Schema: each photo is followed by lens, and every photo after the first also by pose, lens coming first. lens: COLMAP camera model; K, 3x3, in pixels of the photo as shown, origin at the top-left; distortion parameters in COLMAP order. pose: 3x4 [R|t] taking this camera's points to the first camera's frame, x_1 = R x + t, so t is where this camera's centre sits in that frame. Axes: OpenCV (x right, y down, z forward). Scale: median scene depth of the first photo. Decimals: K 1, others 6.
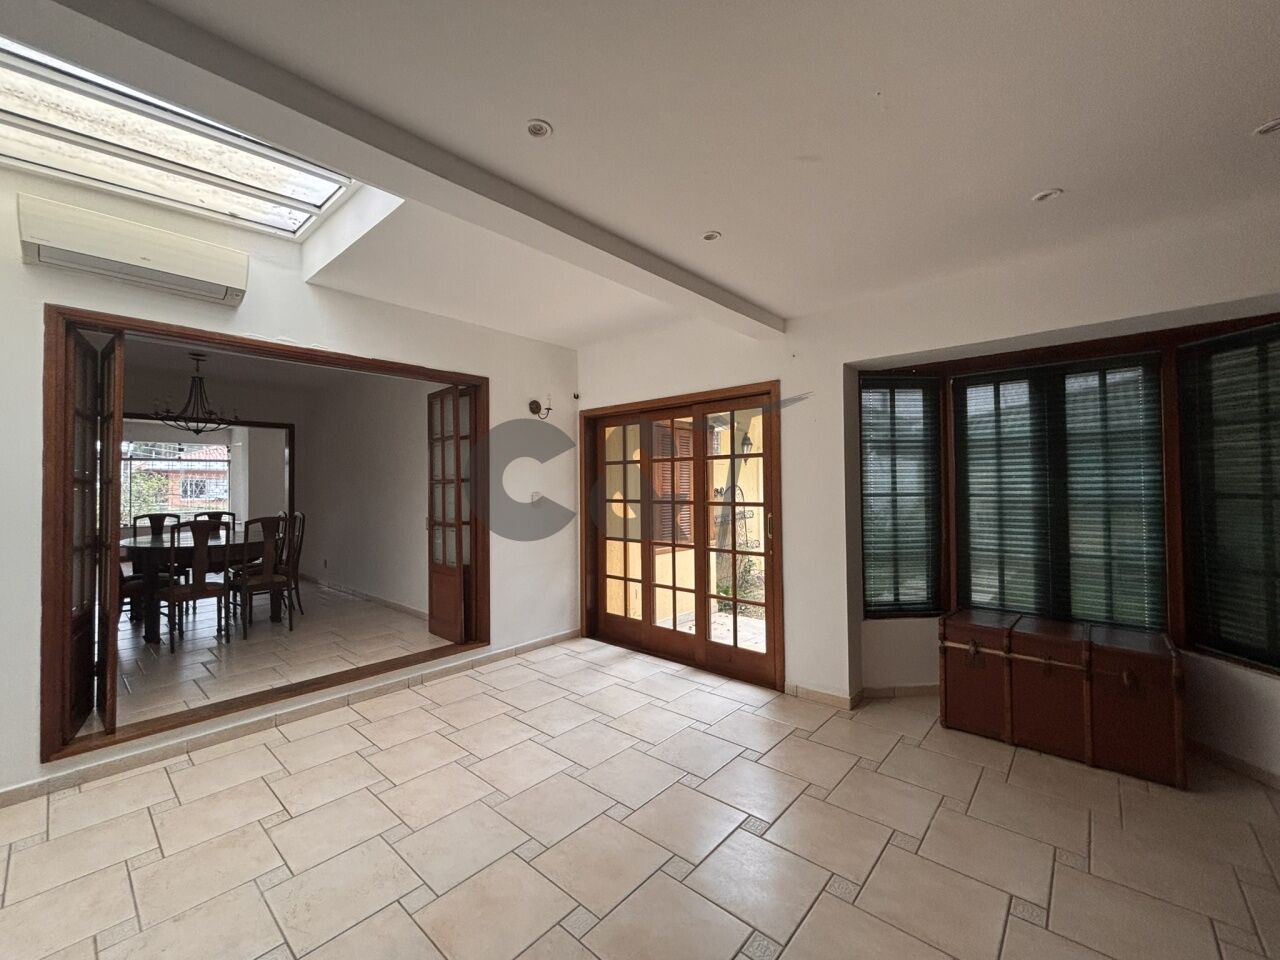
lens RADIAL K [[518.3, 0, 640.6], [0, 518.3, 478.2], [0, 0, 1]] dist [-0.002149, 0.000257]
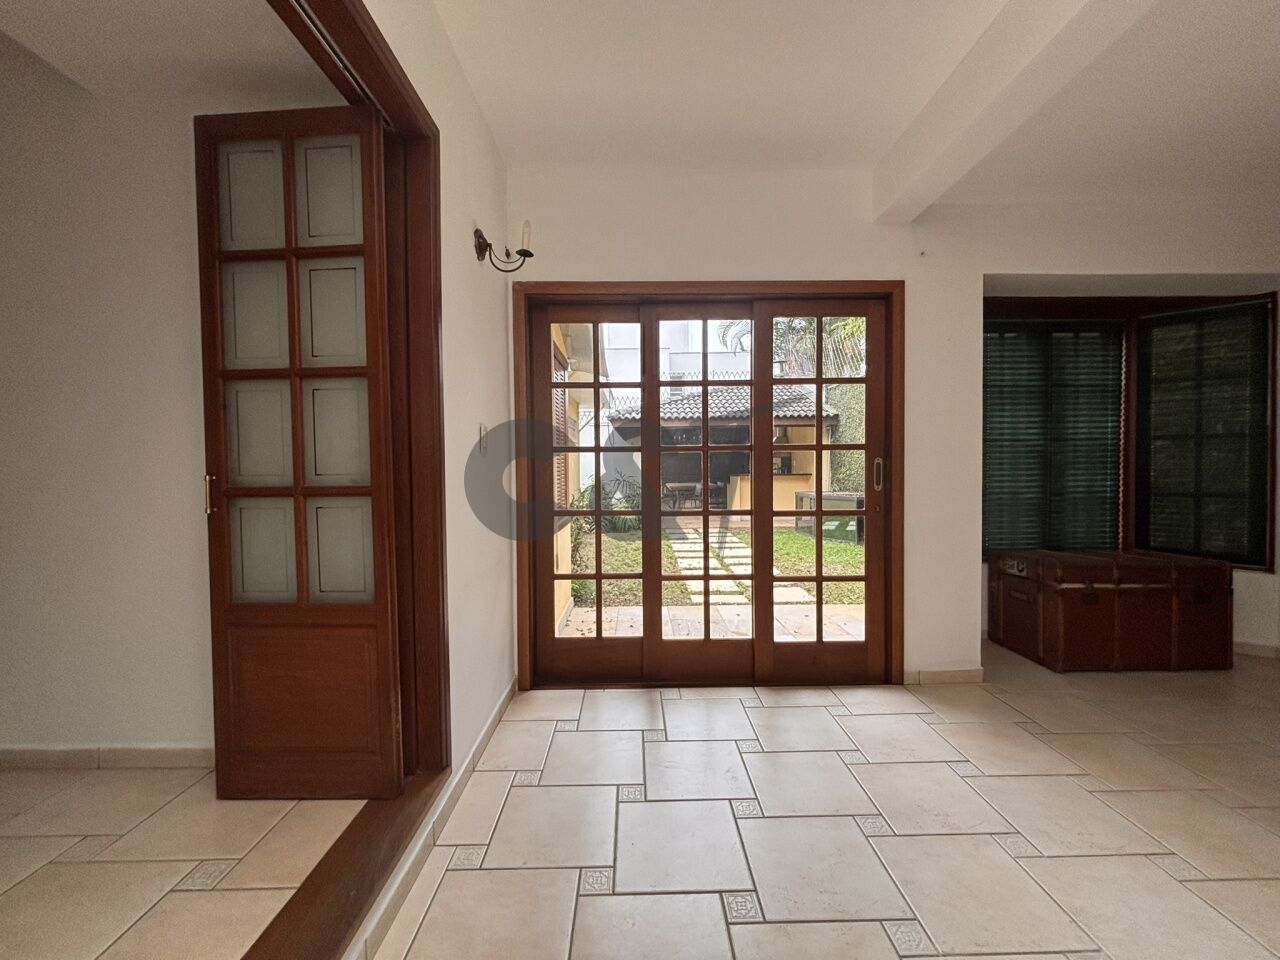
lens RADIAL K [[518.3, 0, 640.6], [0, 518.3, 478.2], [0, 0, 1]] dist [-0.002149, 0.000257]
pose [[0.742697, -0.014989, 0.669460, -0.509566], [-0.007038, 0.999519, 0.030187, 0.075559], [-0.669591, -0.027132, 0.742234, 0.652706]]
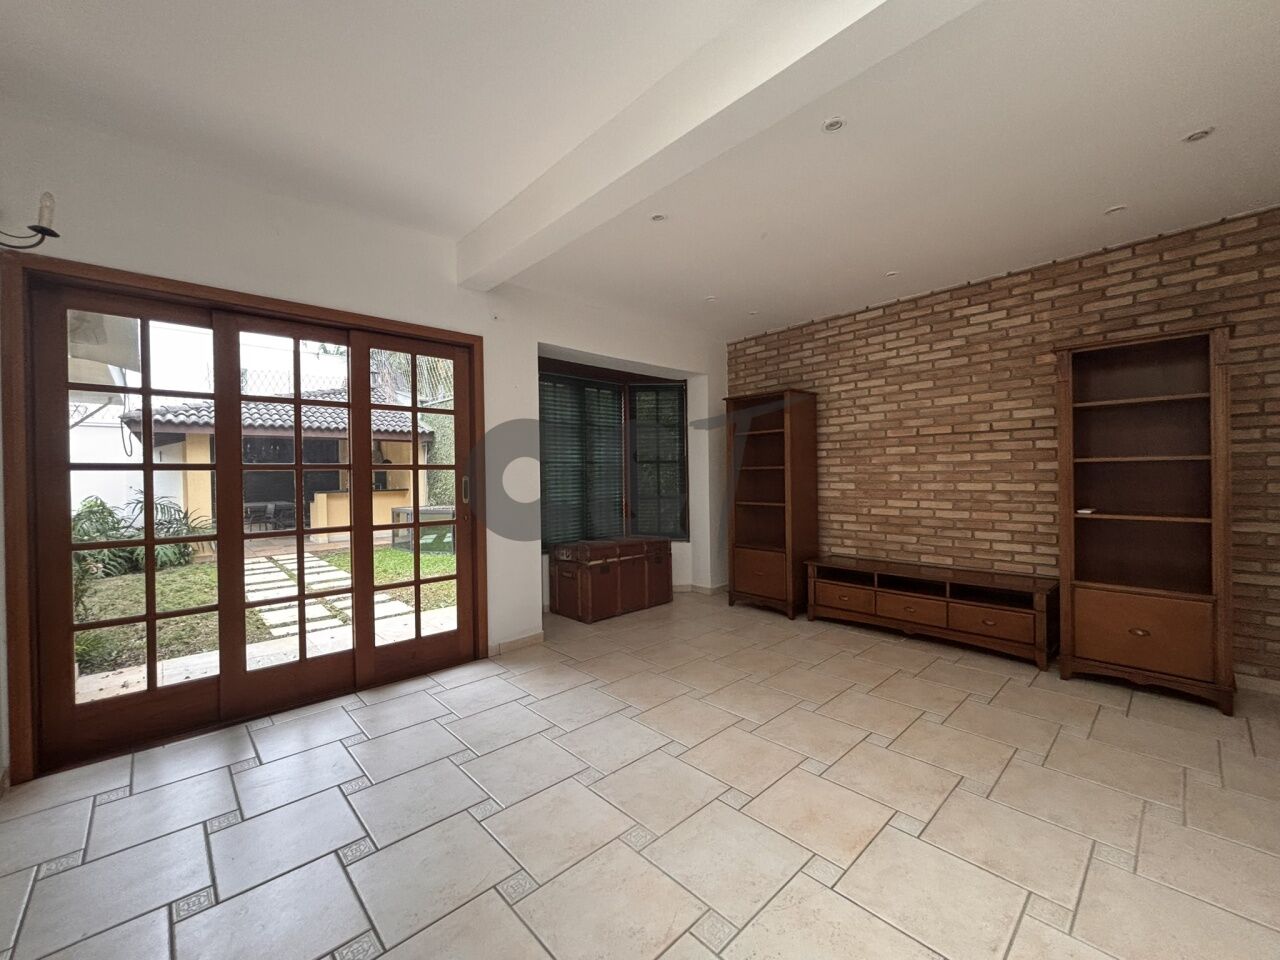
lens RADIAL K [[518.3, 0, 640.6], [0, 518.3, 478.2], [0, 0, 1]] dist [-0.002149, 0.000257]
pose [[0.095593, 0.000230, 0.995421, -0.635263], [-0.001819, 0.999998, -0.000056, 0.069559], [-0.995419, -0.001806, 0.095593, 0.583256]]
